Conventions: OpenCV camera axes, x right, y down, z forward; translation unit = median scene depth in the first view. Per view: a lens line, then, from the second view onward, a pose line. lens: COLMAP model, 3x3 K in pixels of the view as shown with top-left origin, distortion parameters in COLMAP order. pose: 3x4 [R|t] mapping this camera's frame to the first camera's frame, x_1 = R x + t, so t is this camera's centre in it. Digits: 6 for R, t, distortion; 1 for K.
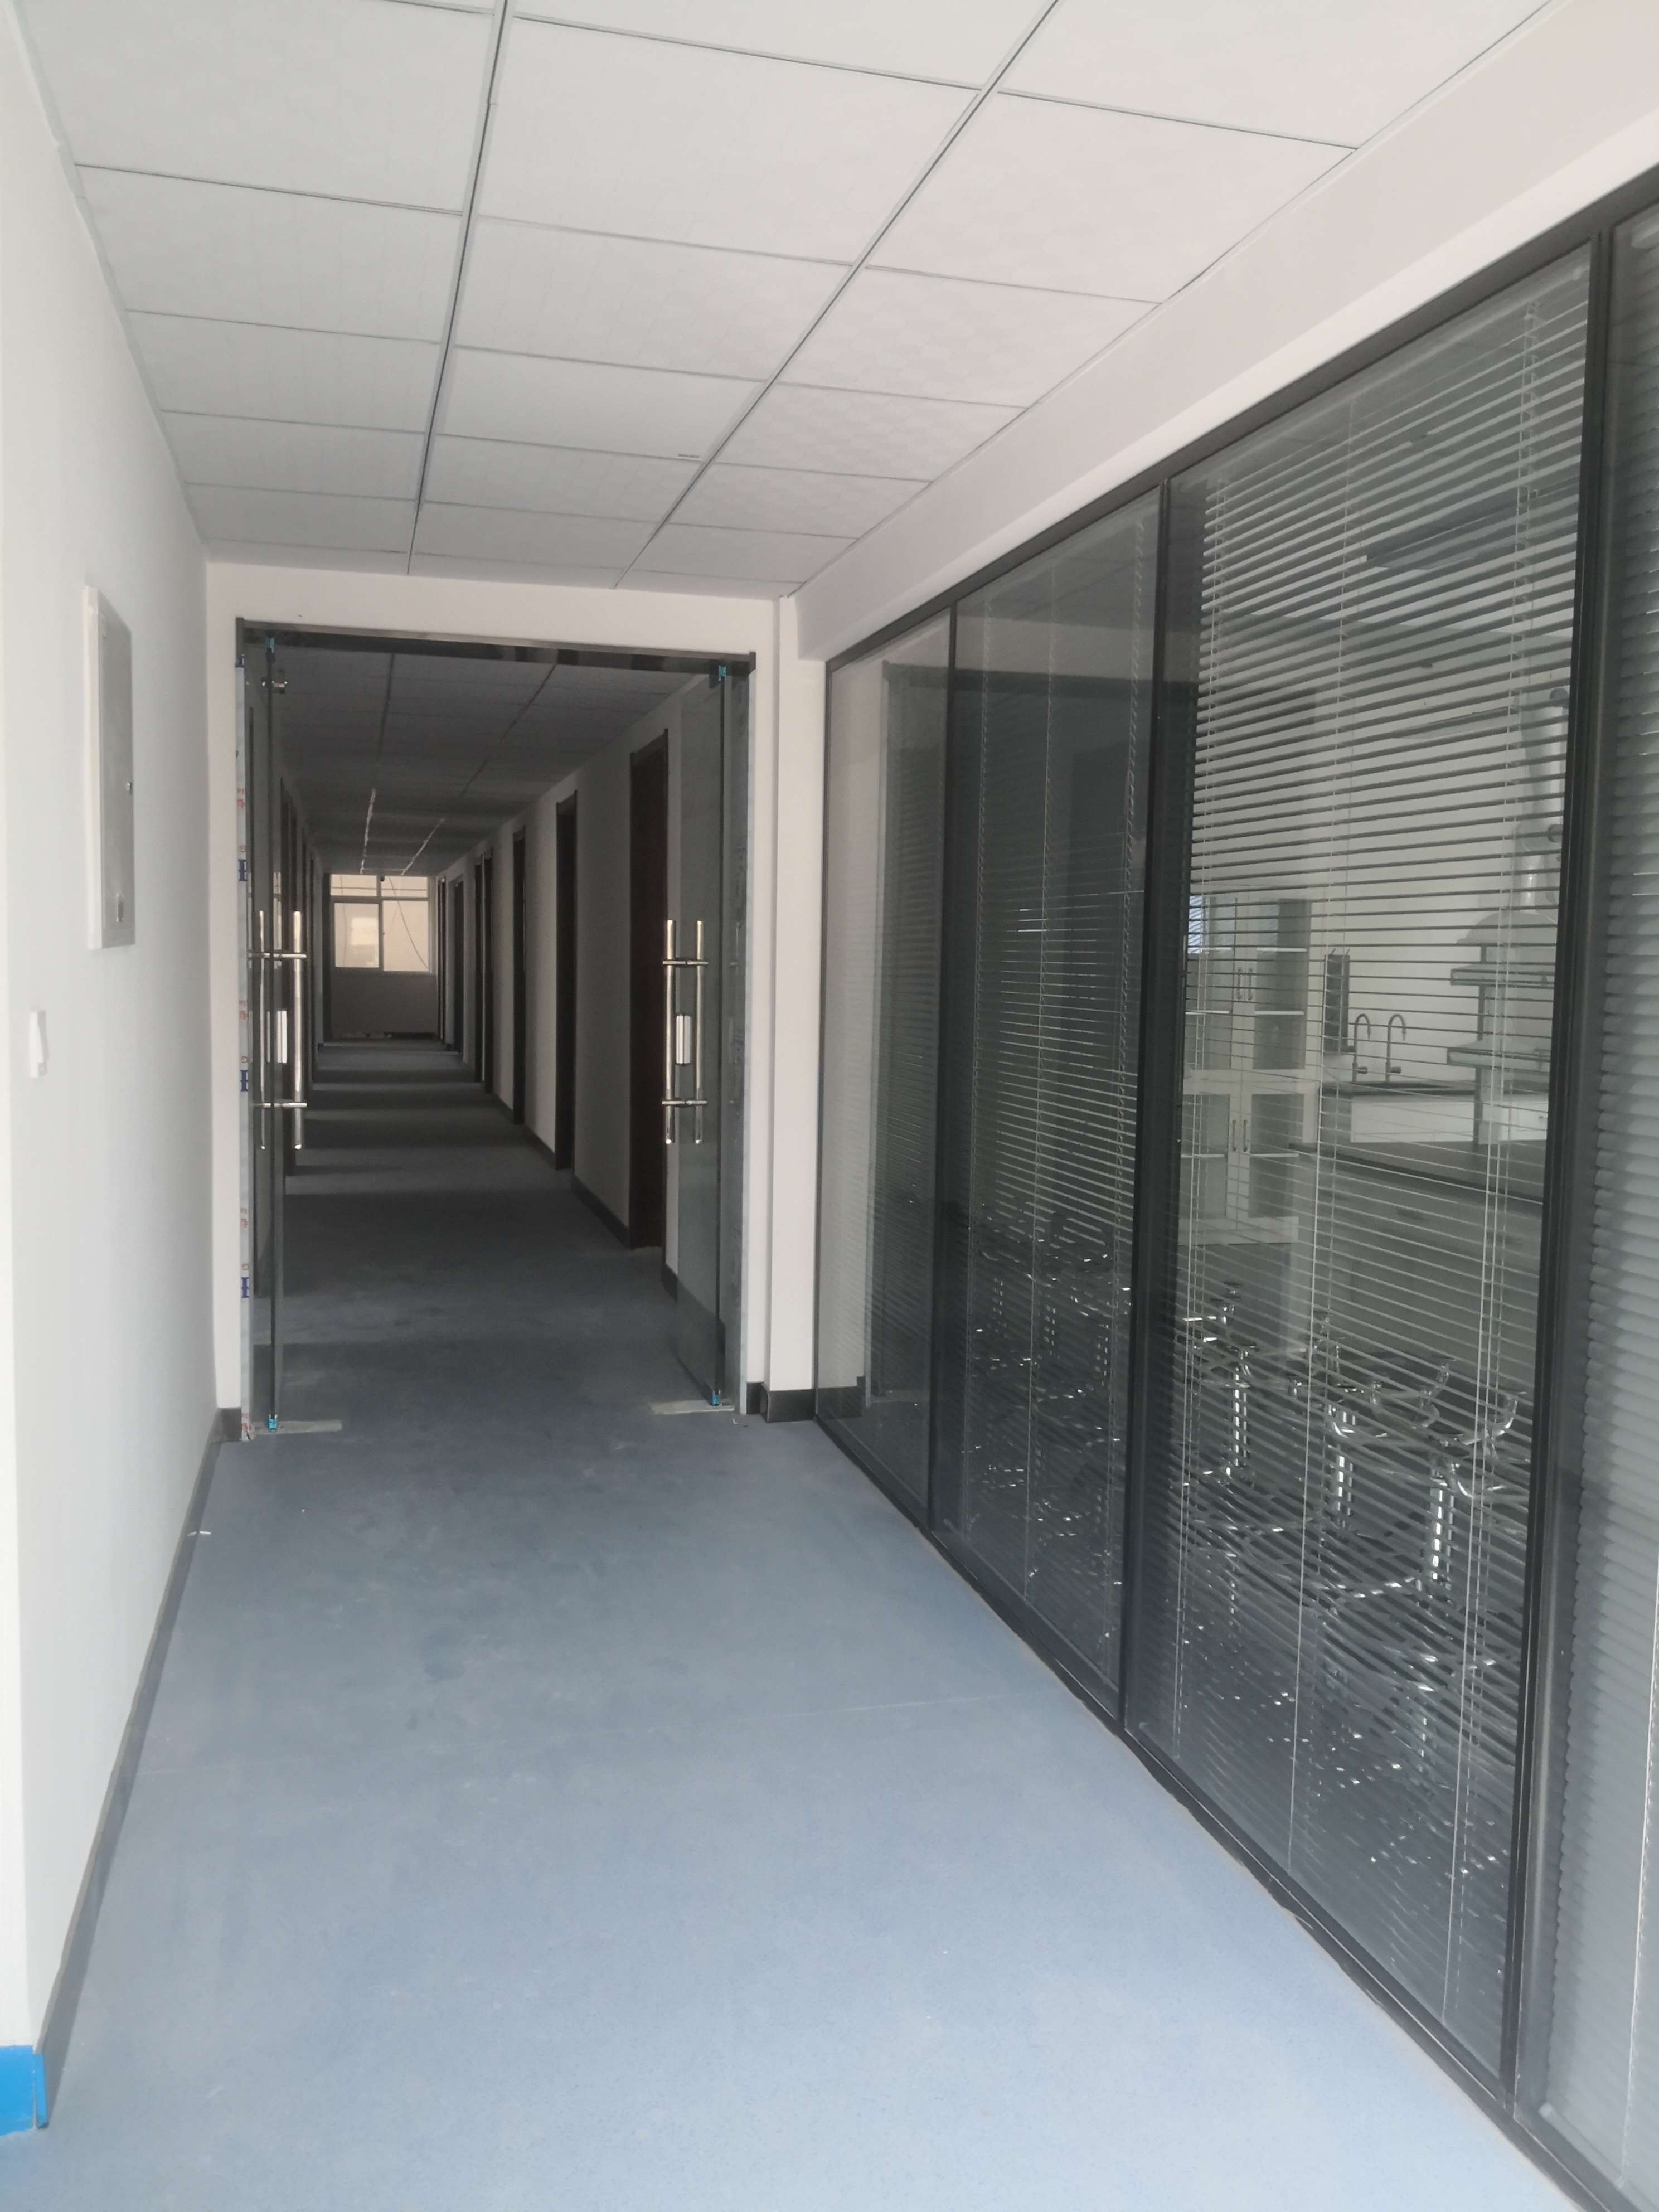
lens RADIAL K [[1769.7, 0, 829.5], [0, 1769.7, 1106.0], [0, 0, 1]] dist [-0.006965, -0.005575]
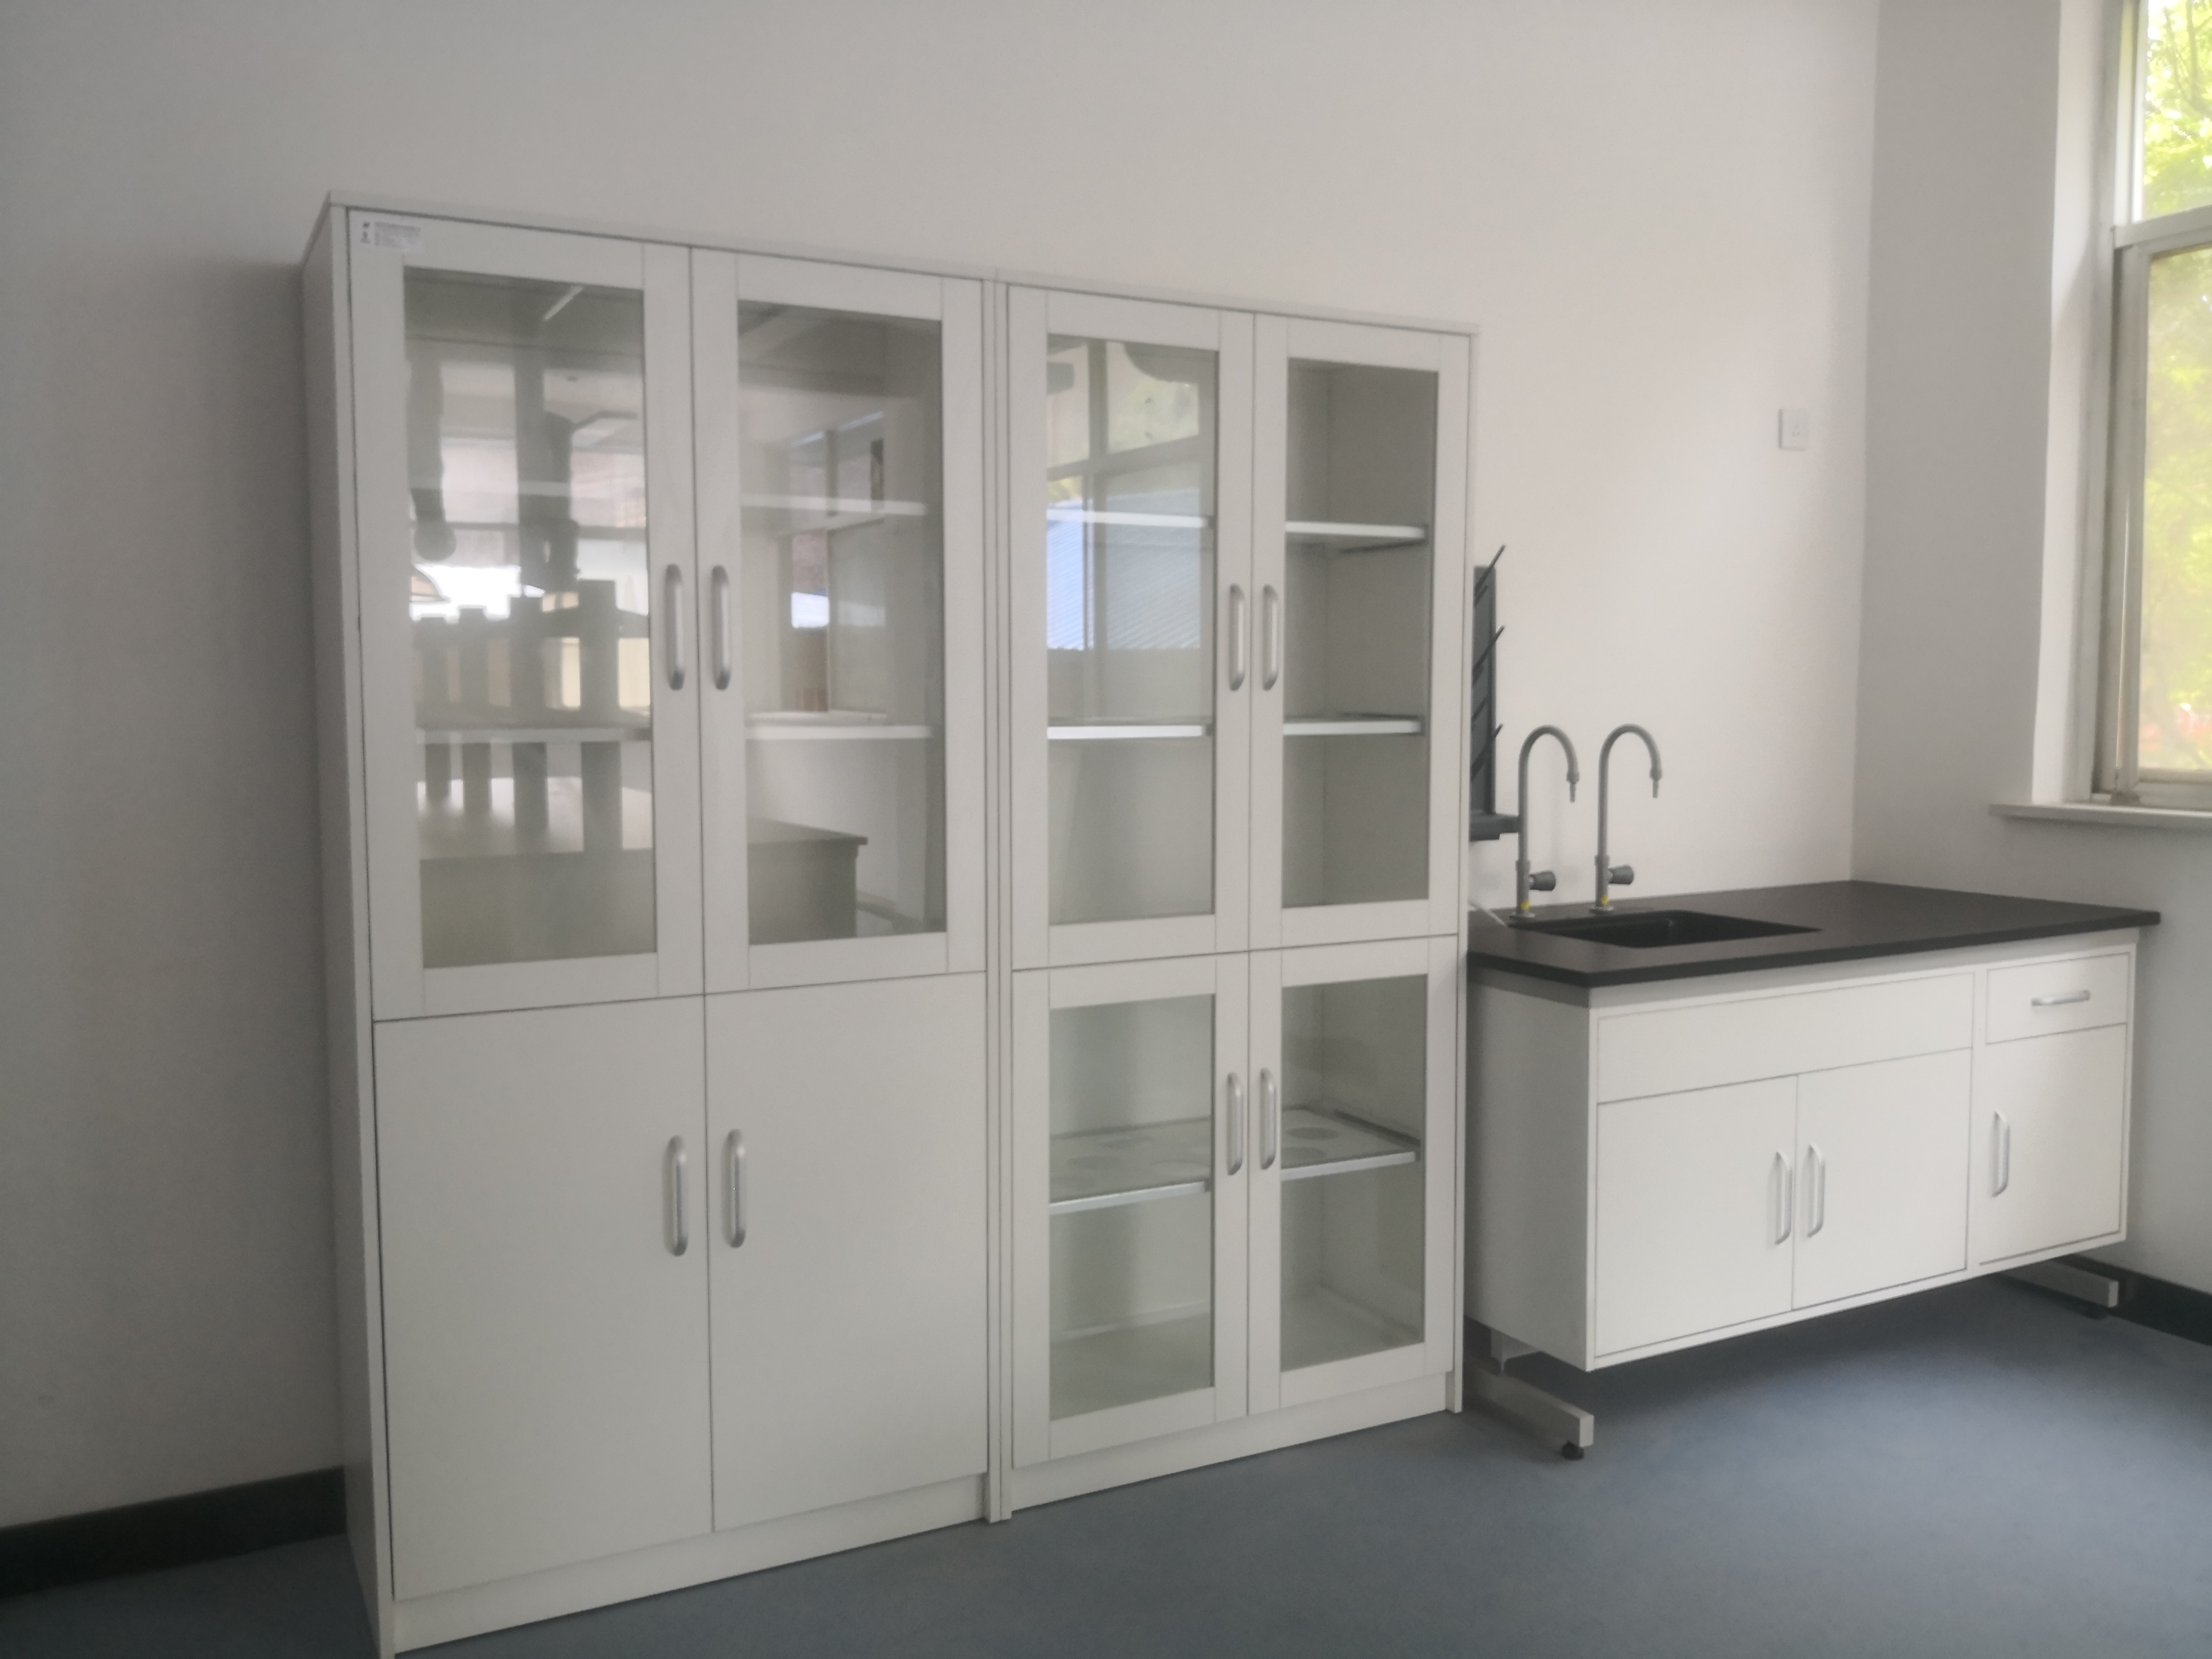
lens RADIAL K [[1769.7, 0, 1106.0], [0, 1769.7, 829.5], [0, 0, 1]] dist [-0.006965, -0.005575]
pose [[0.975825, -0.036348, 0.215511, 0.133265], [0.035275, 0.999339, 0.008824, -0.037168], [-0.215689, -0.001009, 0.976462, 0.658856]]
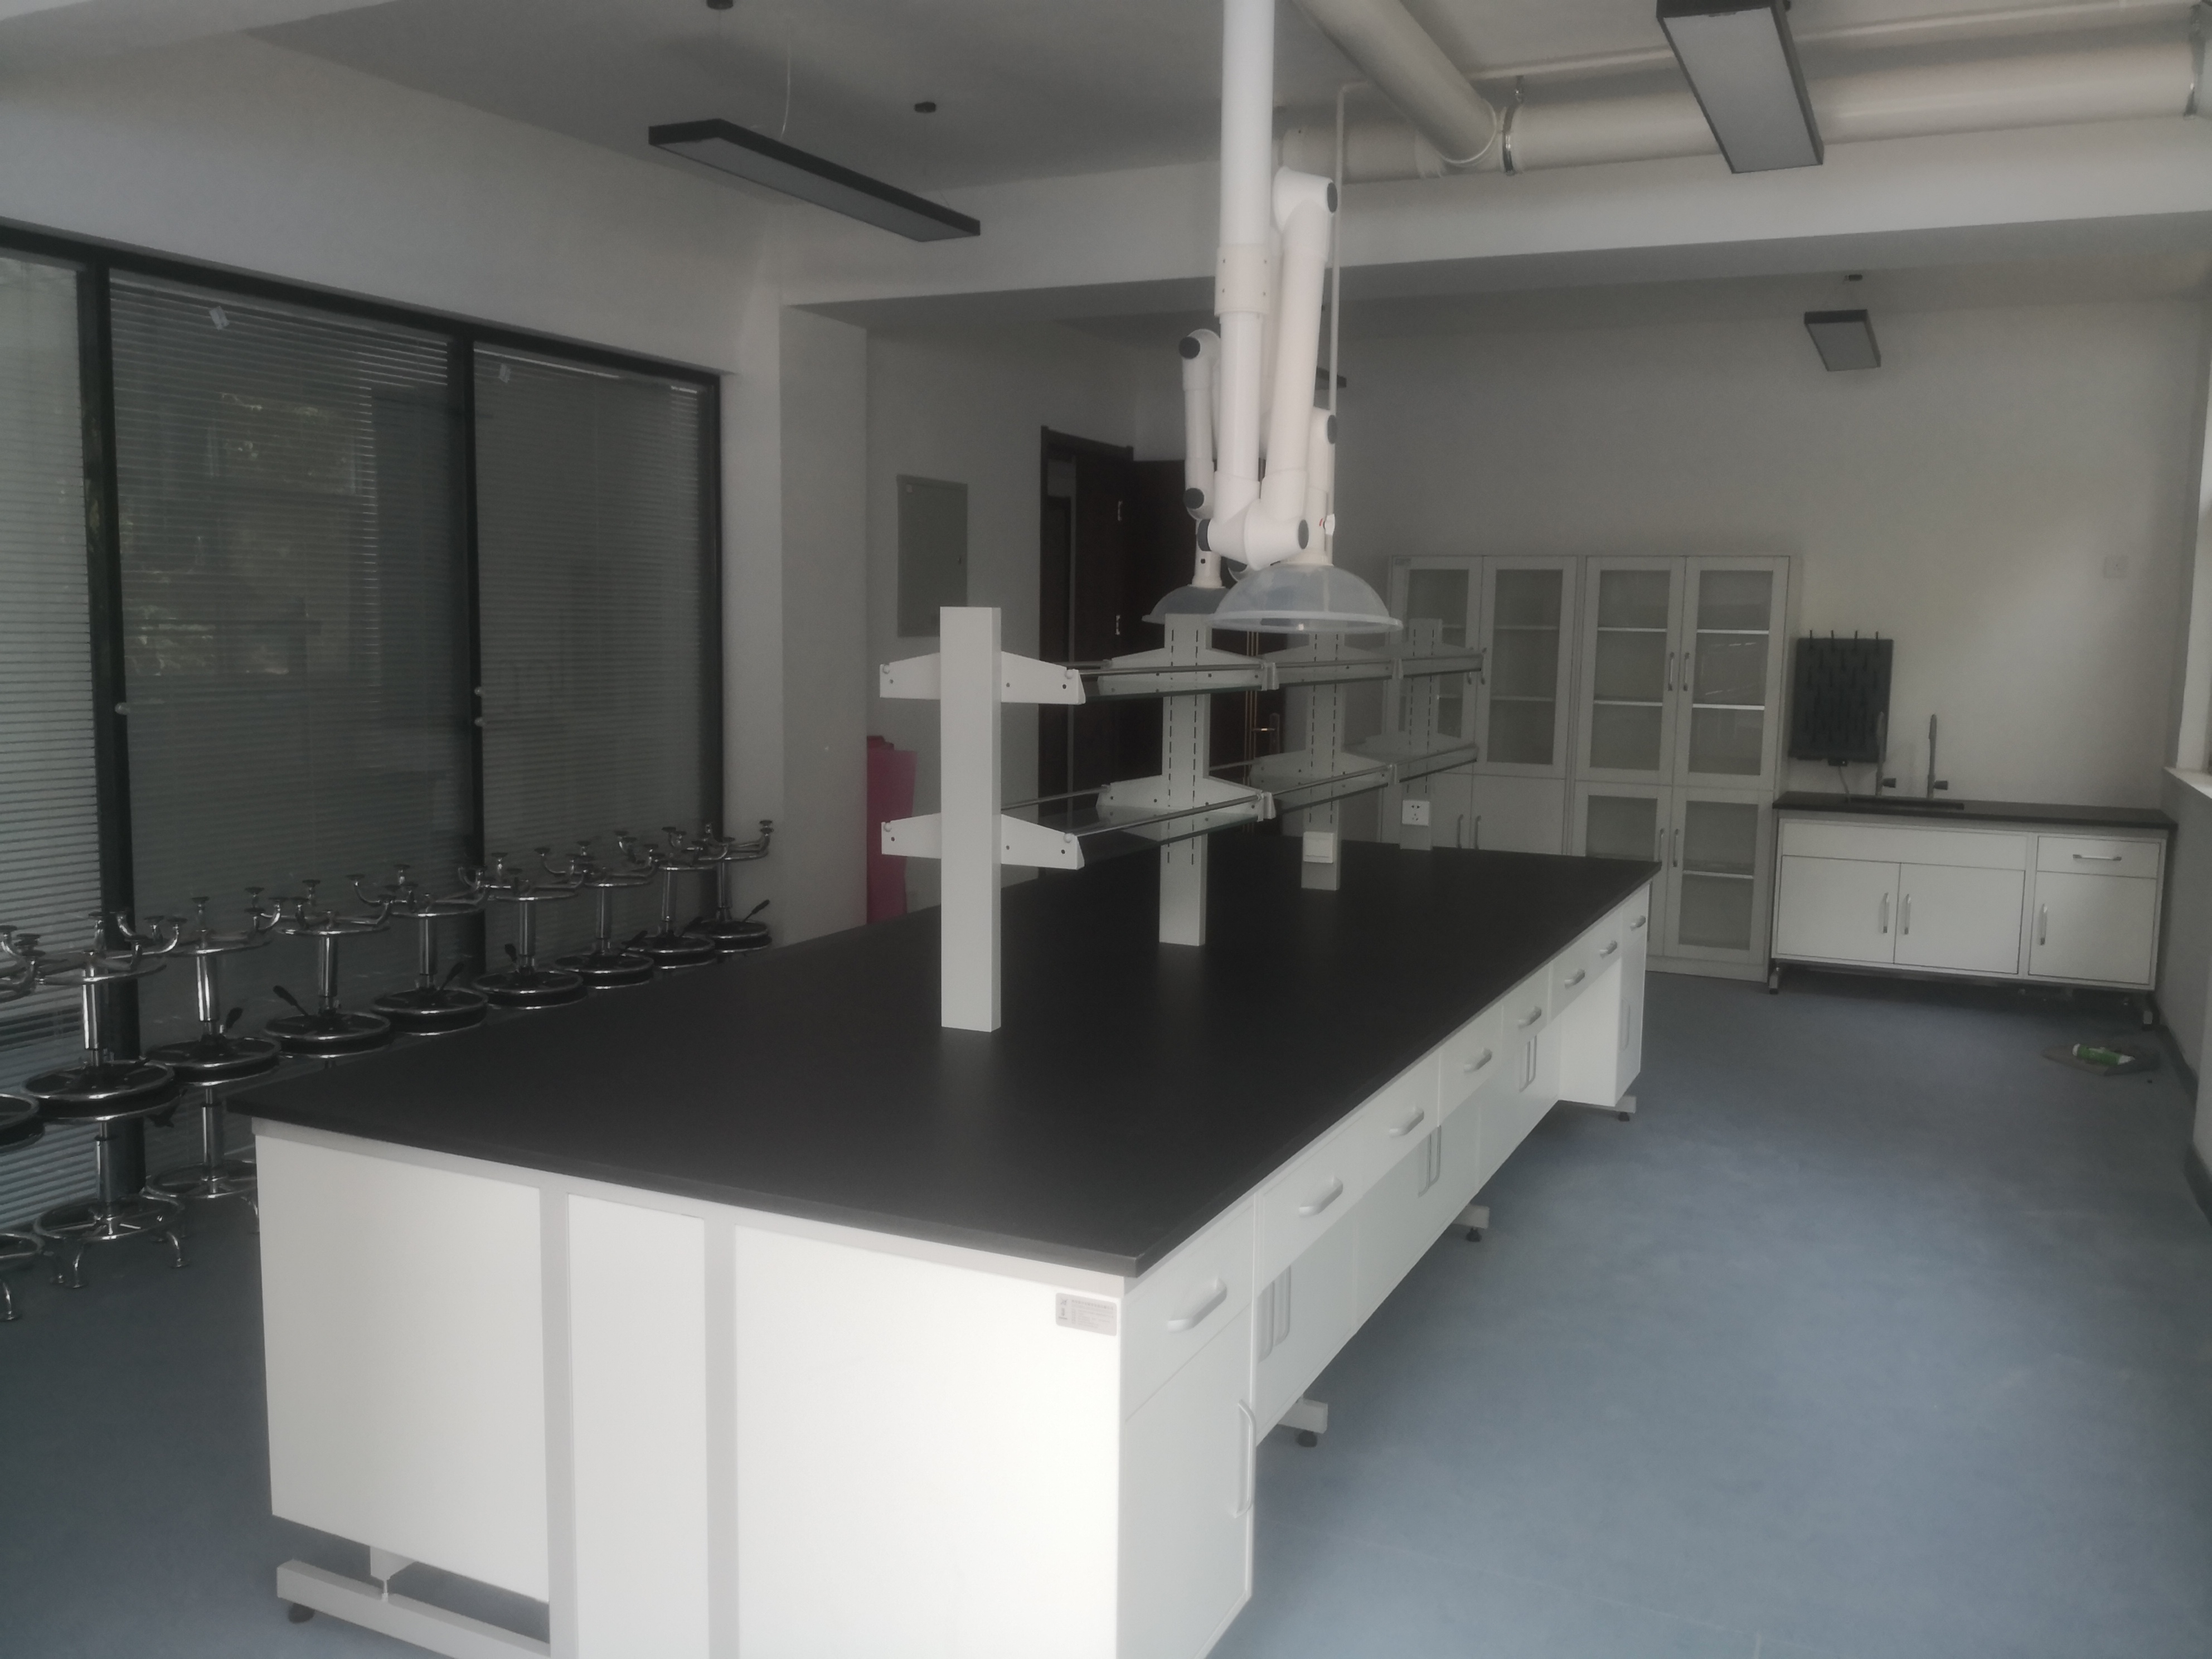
lens RADIAL K [[1769.7, 0, 1106.0], [0, 1769.7, 829.5], [0, 0, 1]] dist [-0.006965, -0.005575]
pose [[0.753579, 0.067669, -0.653865, 0.560406], [-0.057082, 0.997666, 0.037462, -0.008588], [0.654875, 0.009093, 0.755683, 0.152566]]
